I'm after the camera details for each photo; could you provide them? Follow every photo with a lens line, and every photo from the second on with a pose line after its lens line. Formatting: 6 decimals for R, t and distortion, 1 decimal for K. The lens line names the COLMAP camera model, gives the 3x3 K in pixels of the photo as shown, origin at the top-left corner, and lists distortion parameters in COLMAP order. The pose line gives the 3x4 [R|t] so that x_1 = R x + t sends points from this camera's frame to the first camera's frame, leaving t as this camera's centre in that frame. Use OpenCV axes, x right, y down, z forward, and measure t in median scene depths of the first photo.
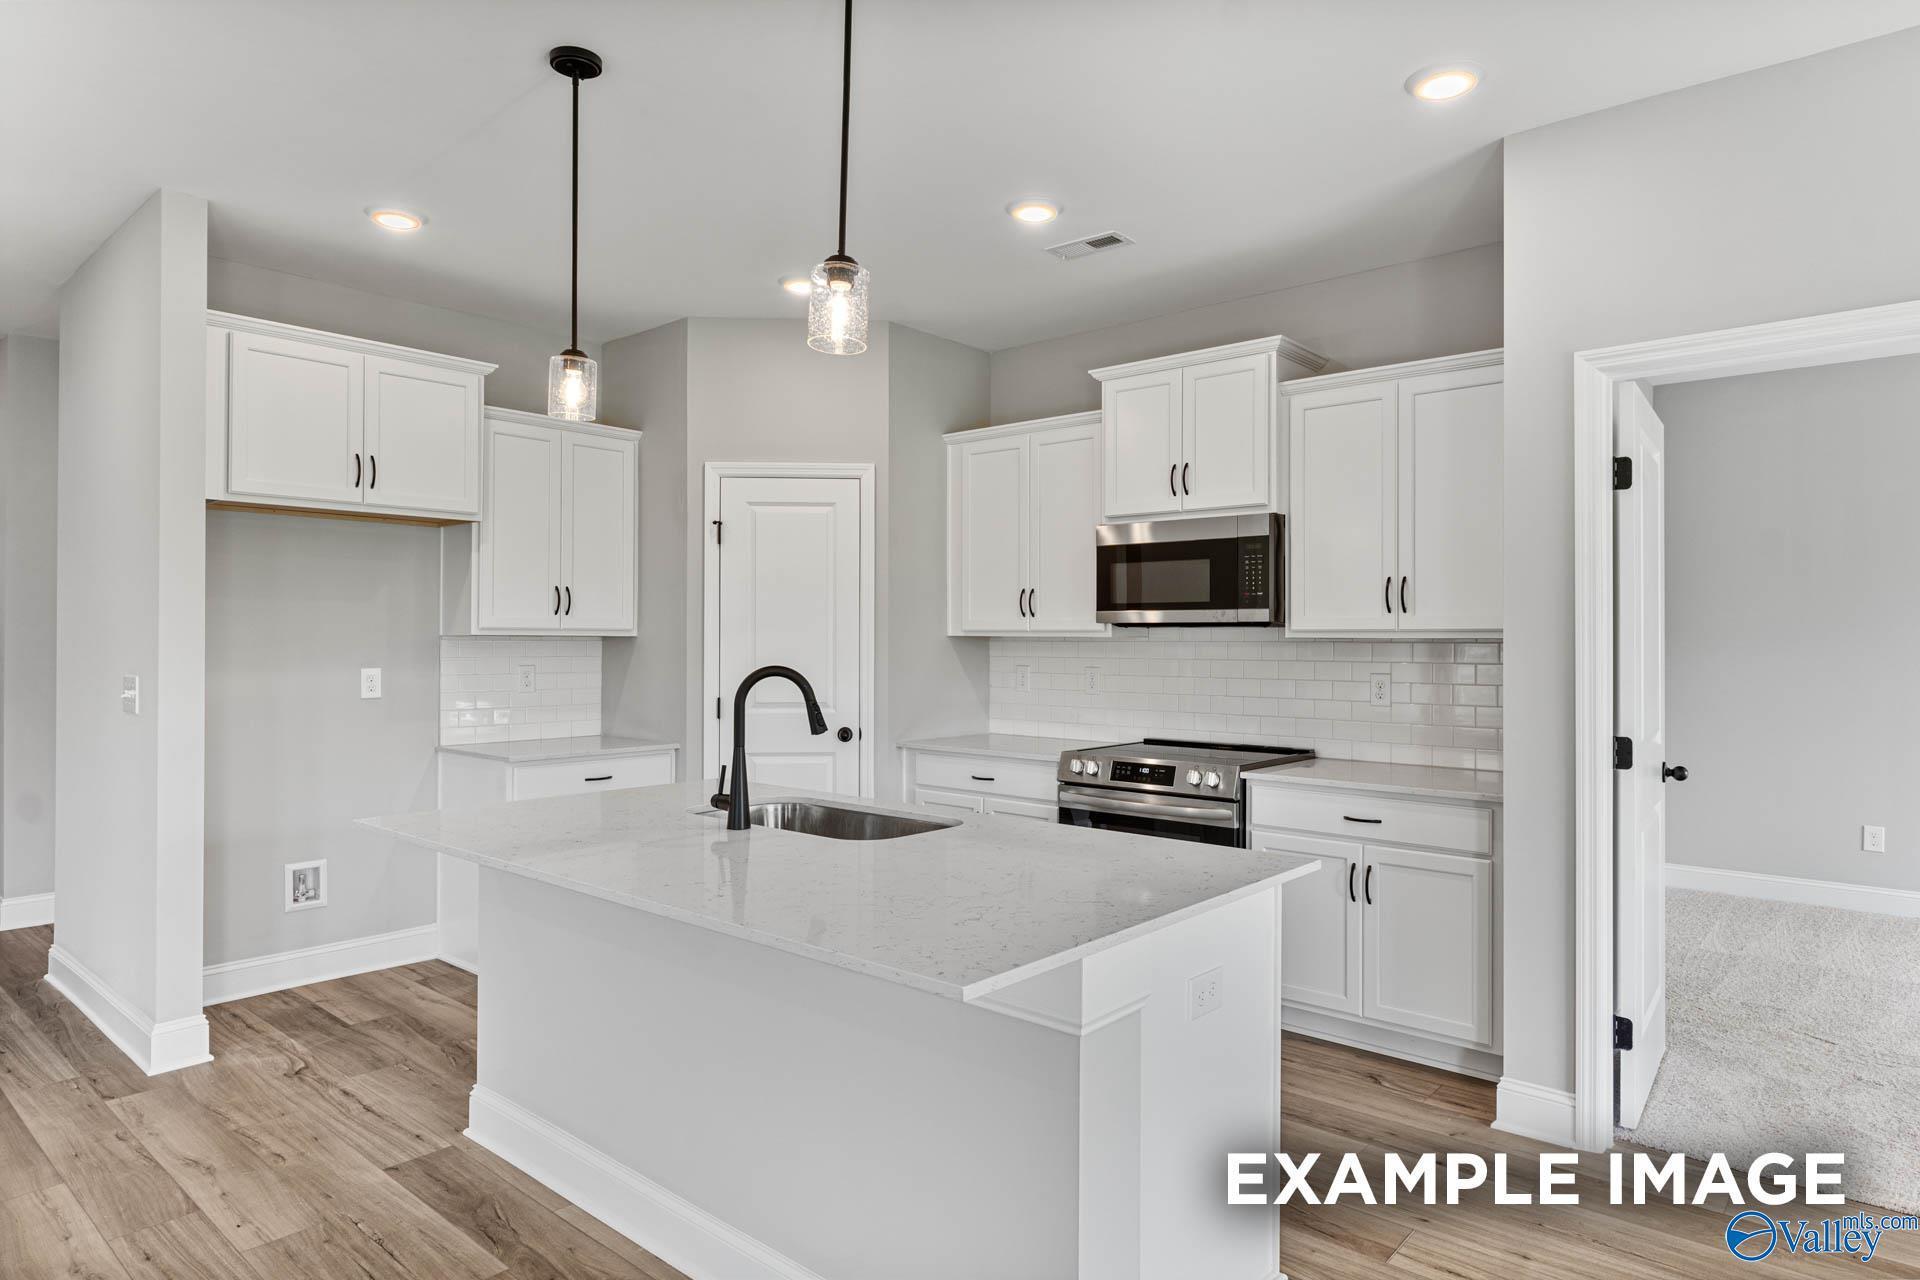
lens RADIAL K [[1106.0, 0, 968.9], [0, 1106.0, 639.2], [0, 0, 1]] dist [-0.006912, -0.000825]
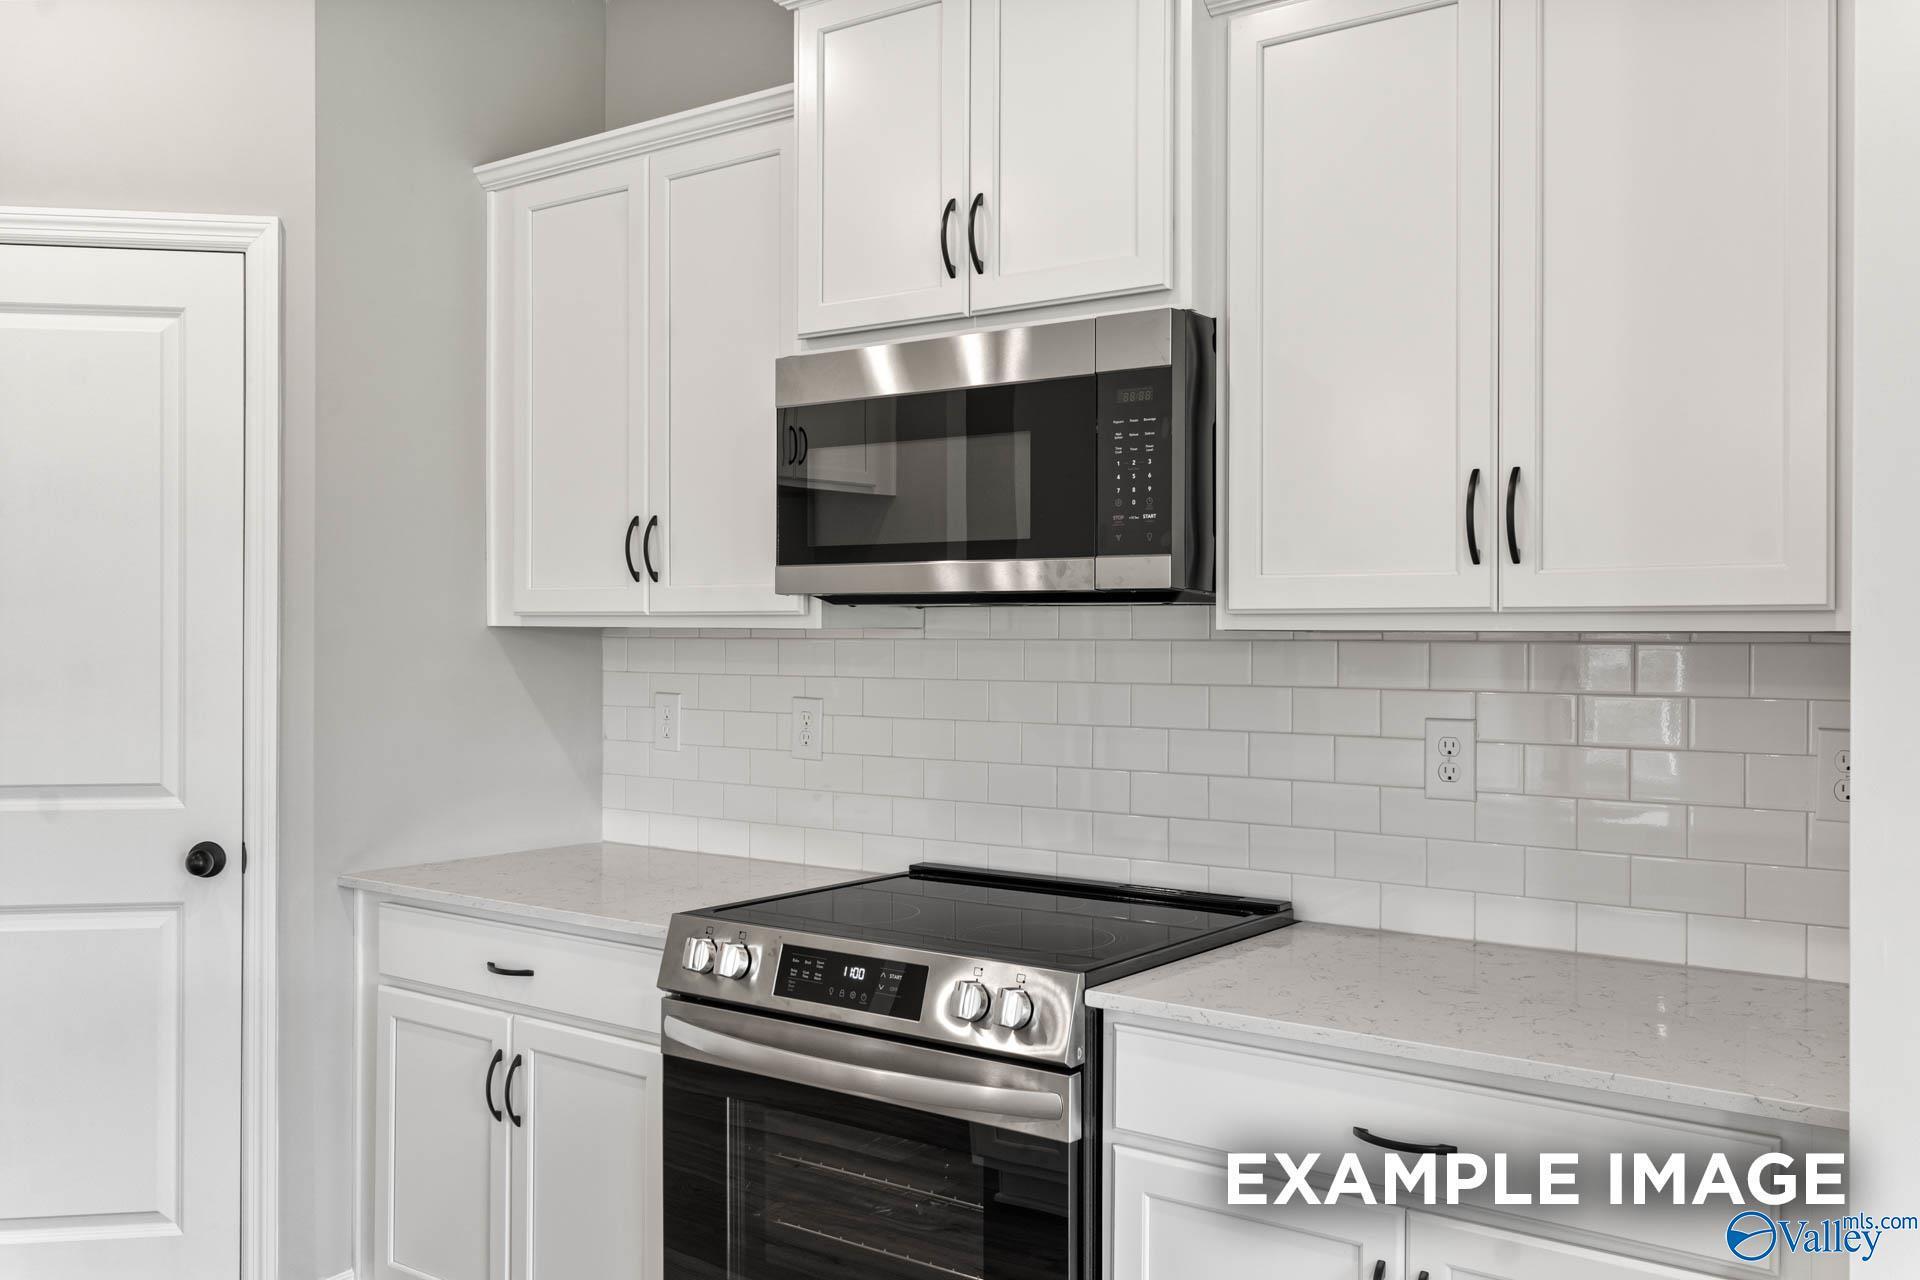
lens RADIAL K [[1632.9, 0, 971.6], [0, 1632.9, 635.3], [0, 0, 1]] dist [0.036758, -0.006631]
pose [[0.996573, 0.001643, 0.082706, 0.142796], [-0.001449, 0.999996, -0.002409, 0.002089], [-0.082709, 0.002281, 0.996571, 0.401202]]
